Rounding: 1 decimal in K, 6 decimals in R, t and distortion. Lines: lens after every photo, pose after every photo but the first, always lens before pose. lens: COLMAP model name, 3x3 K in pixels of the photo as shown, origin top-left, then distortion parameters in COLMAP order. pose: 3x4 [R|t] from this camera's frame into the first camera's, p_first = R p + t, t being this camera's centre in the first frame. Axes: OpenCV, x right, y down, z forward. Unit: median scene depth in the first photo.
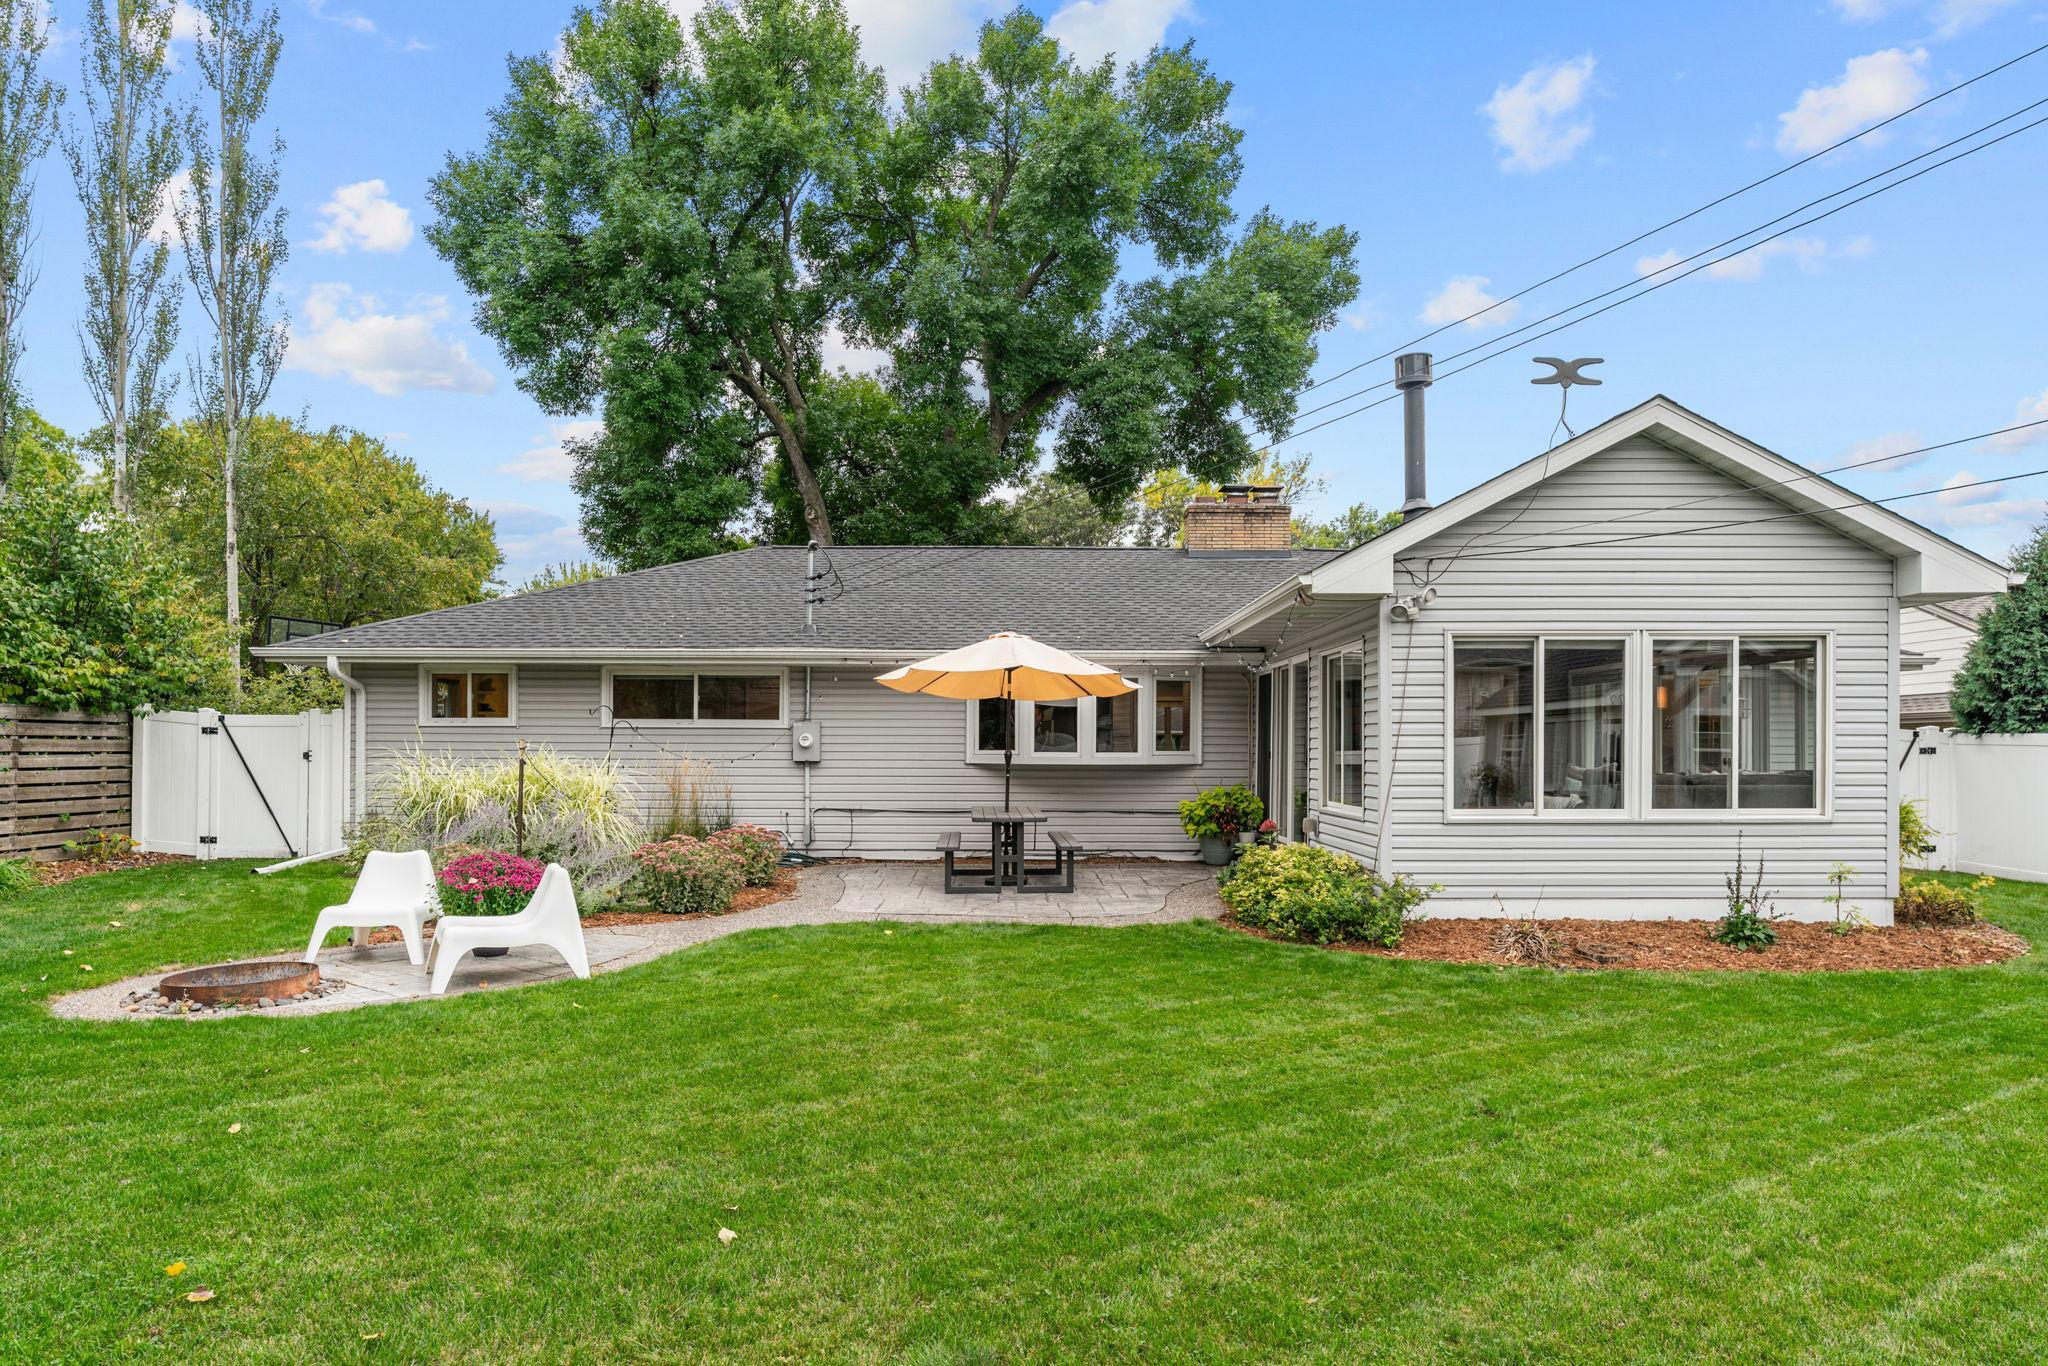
lens RADIAL K [[1350.2, 0, 1025.2], [0, 1350.2, 772.8], [0, 0, 1]] dist [0.047964, -0.086946]
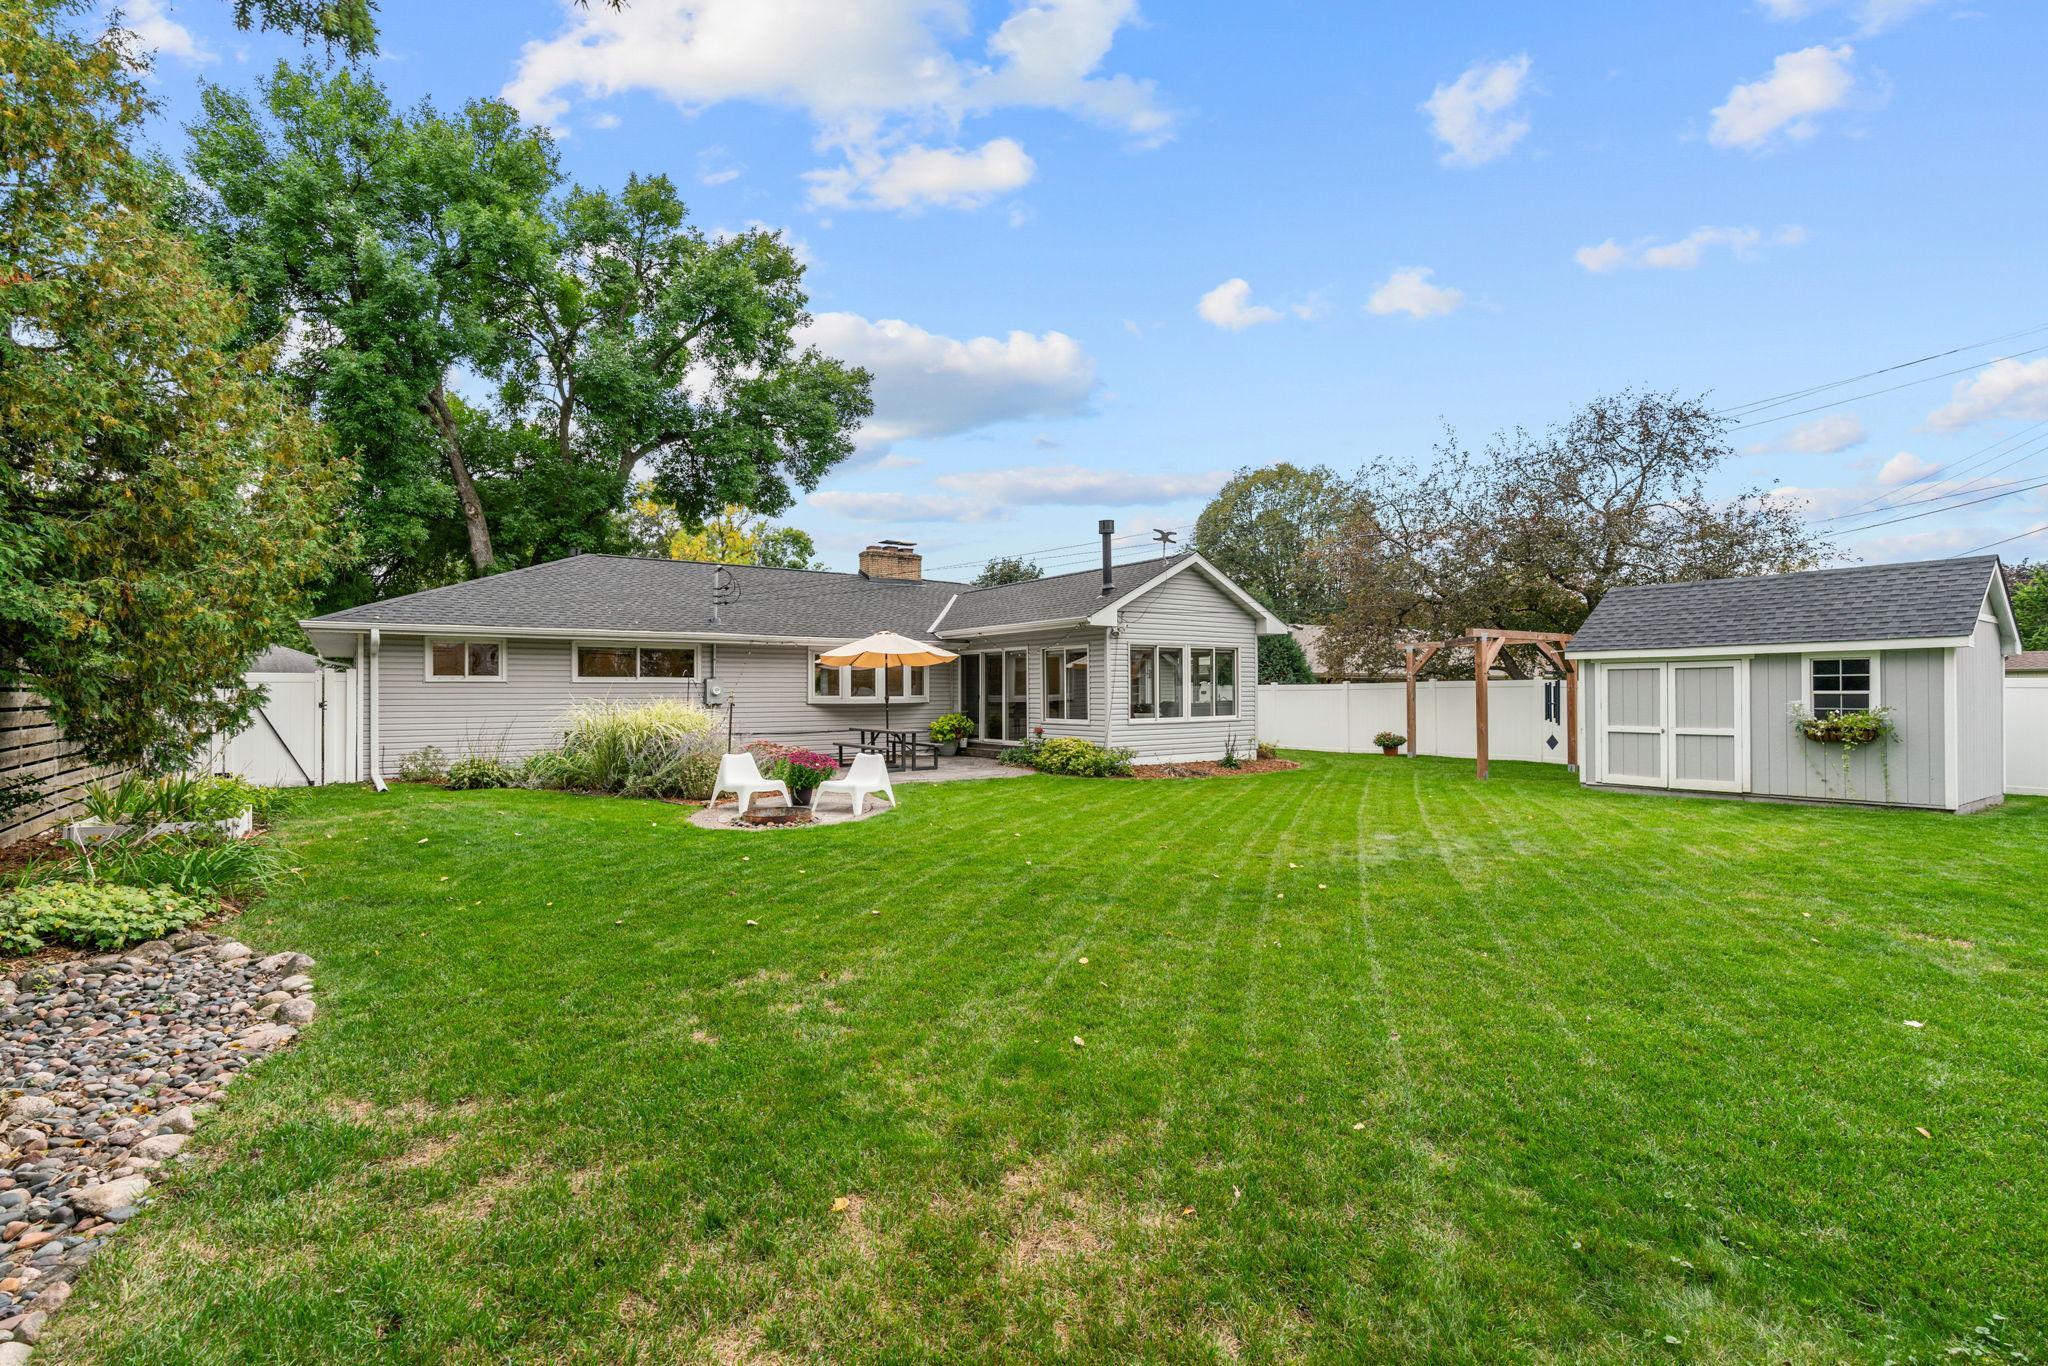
lens RADIAL K [[1357.0, 0, 1024.0], [0, 1357.0, 683.0], [0, 0, 1]] dist [0.071514, -0.090117]
pose [[0.743806, -0.002464, 0.668391, -0.940408], [0.018832, 0.999673, -0.017272, 0.001224], [-0.668130, 0.025434, 0.743610, -0.420732]]
